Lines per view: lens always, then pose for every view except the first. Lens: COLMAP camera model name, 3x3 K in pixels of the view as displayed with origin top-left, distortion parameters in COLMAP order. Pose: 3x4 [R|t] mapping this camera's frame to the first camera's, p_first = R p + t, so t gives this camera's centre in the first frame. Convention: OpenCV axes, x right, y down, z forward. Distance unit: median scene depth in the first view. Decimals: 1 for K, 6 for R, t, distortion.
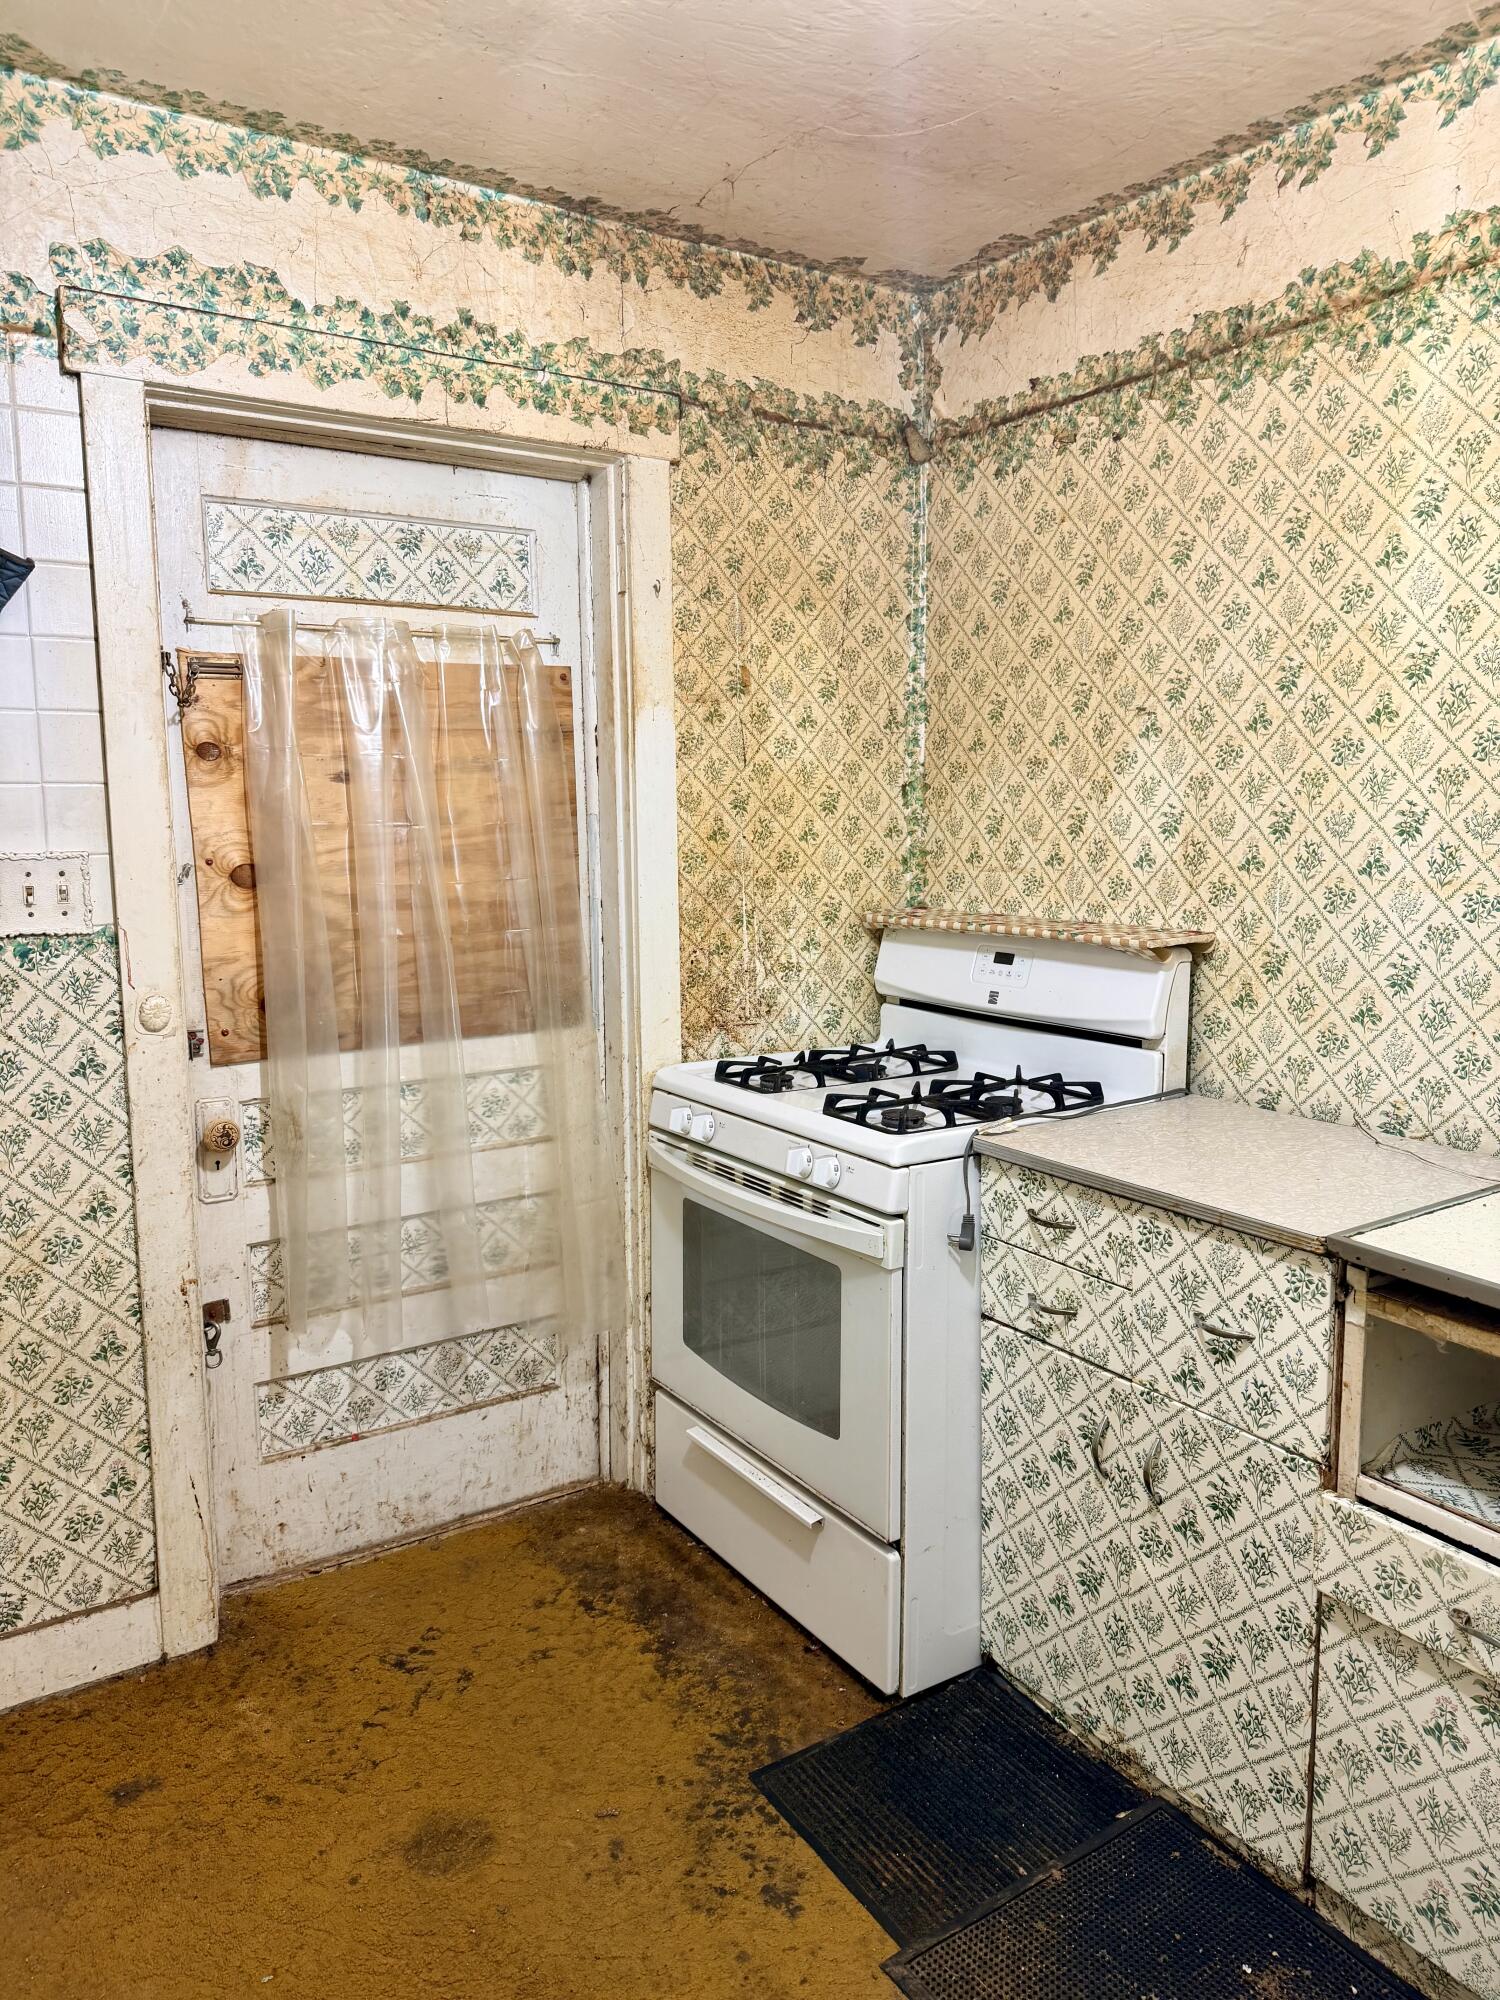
lens RADIAL K [[1390.5, 0, 750.0], [0, 1390.5, 1000.0], [0, 0, 1]] dist [0.098900, -0.156233]
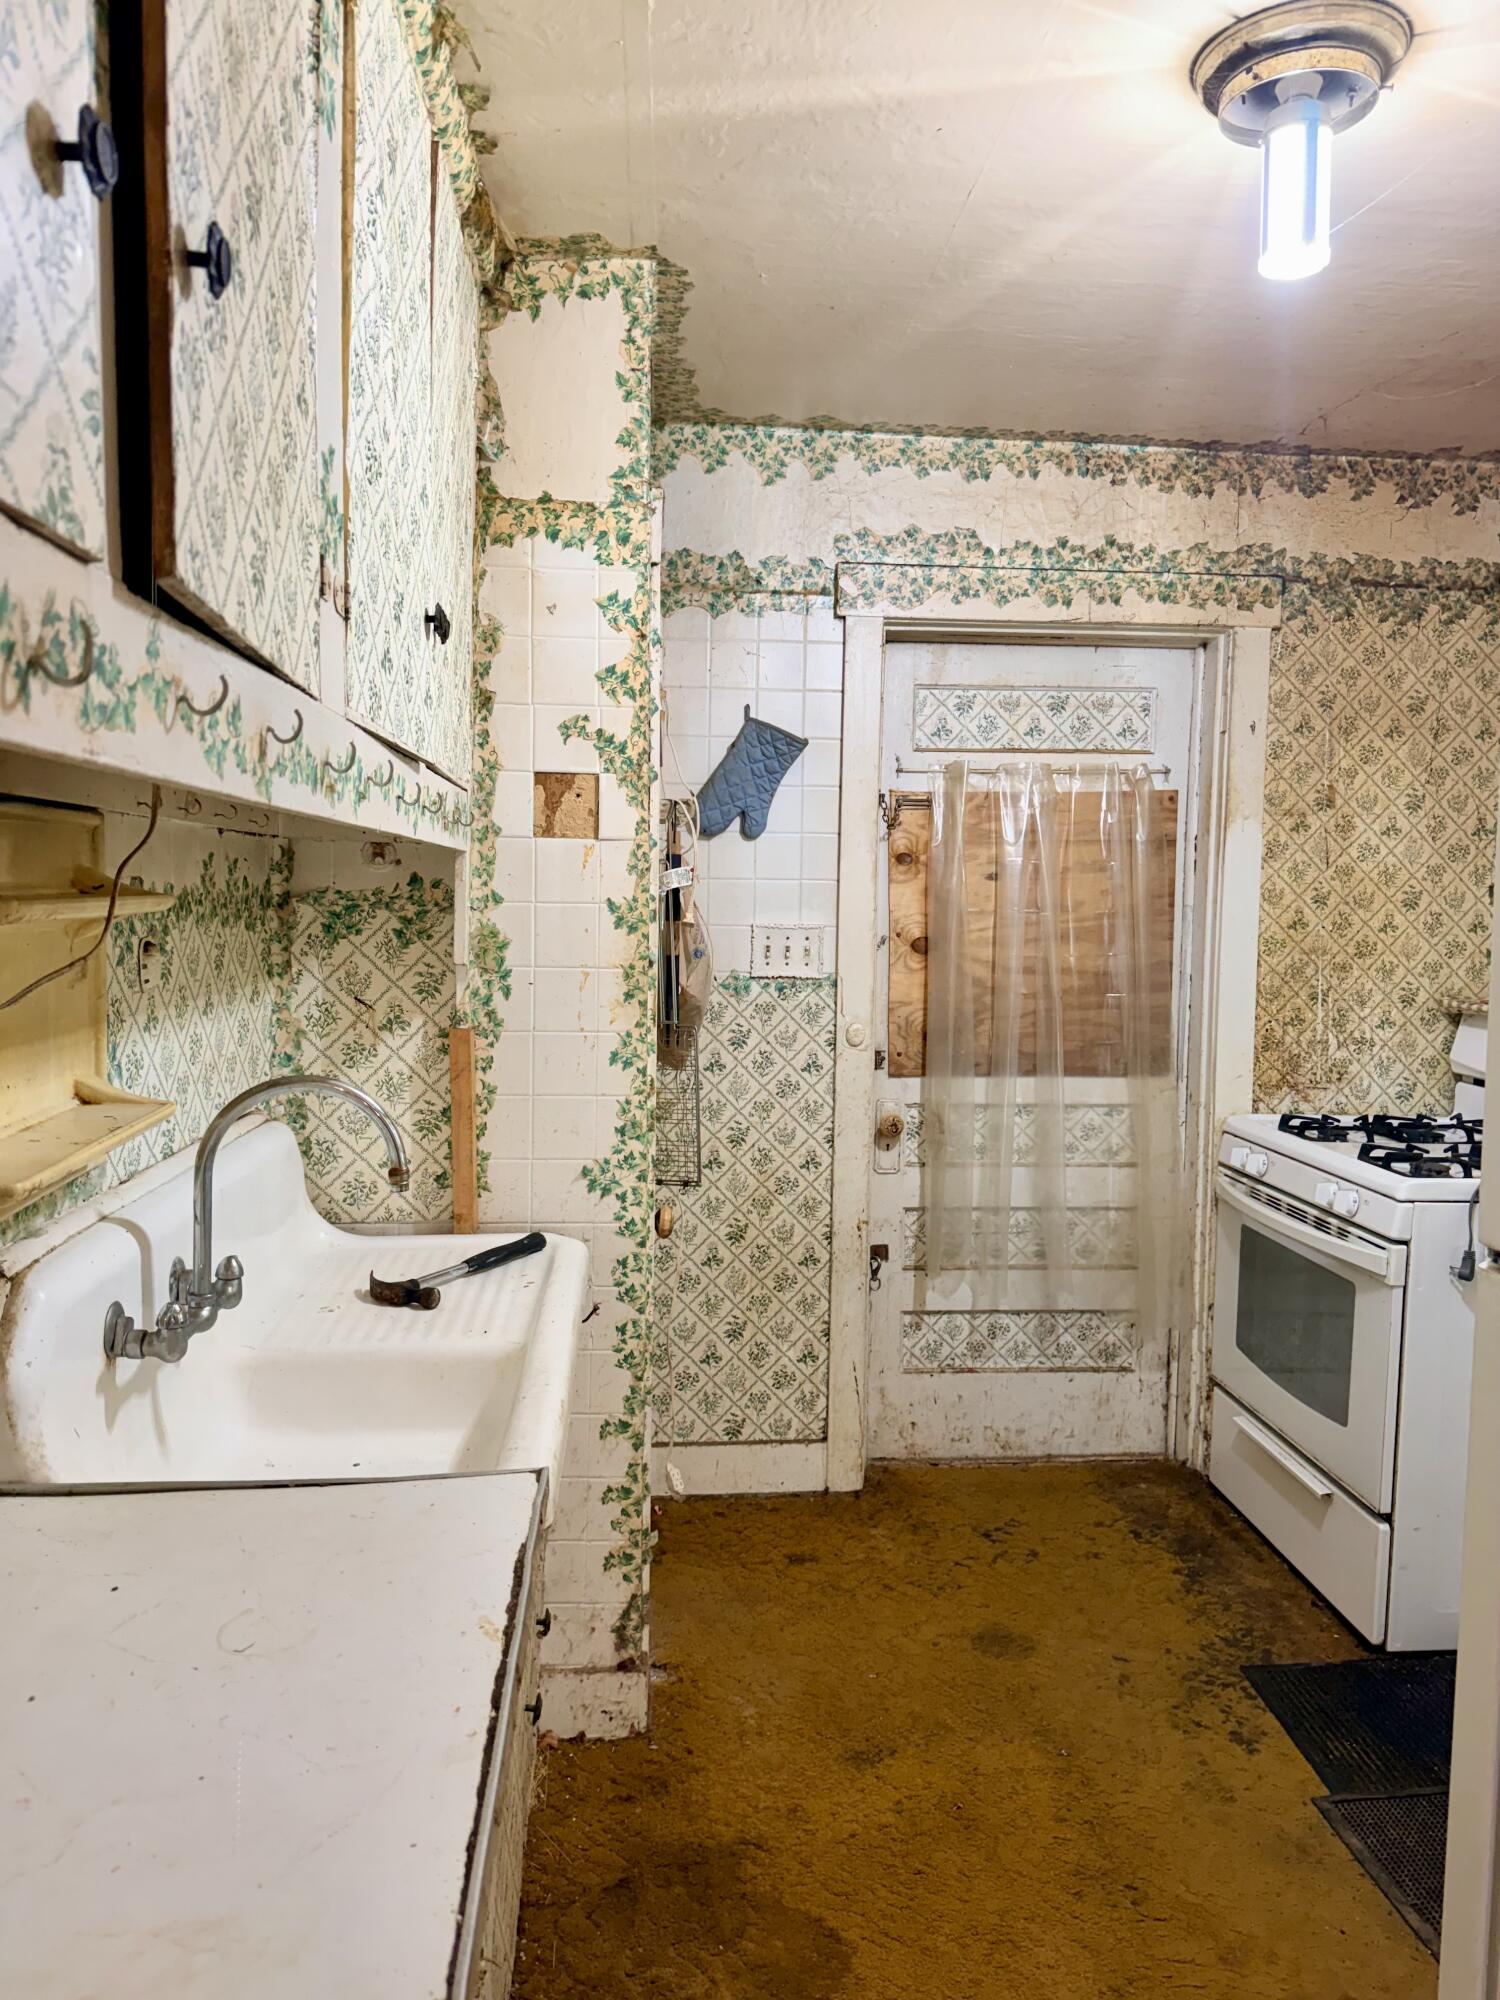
lens RADIAL K [[1467.8, 0, 750.0], [0, 1467.8, 1000.0], [0, 0, 1]] dist [0.059285, -0.034433]
pose [[0.883042, 0.054279, -0.466145, 0.175014], [-0.084041, 0.995522, -0.043281, 0.043722], [0.461708, 0.077395, 0.883649, -0.370852]]
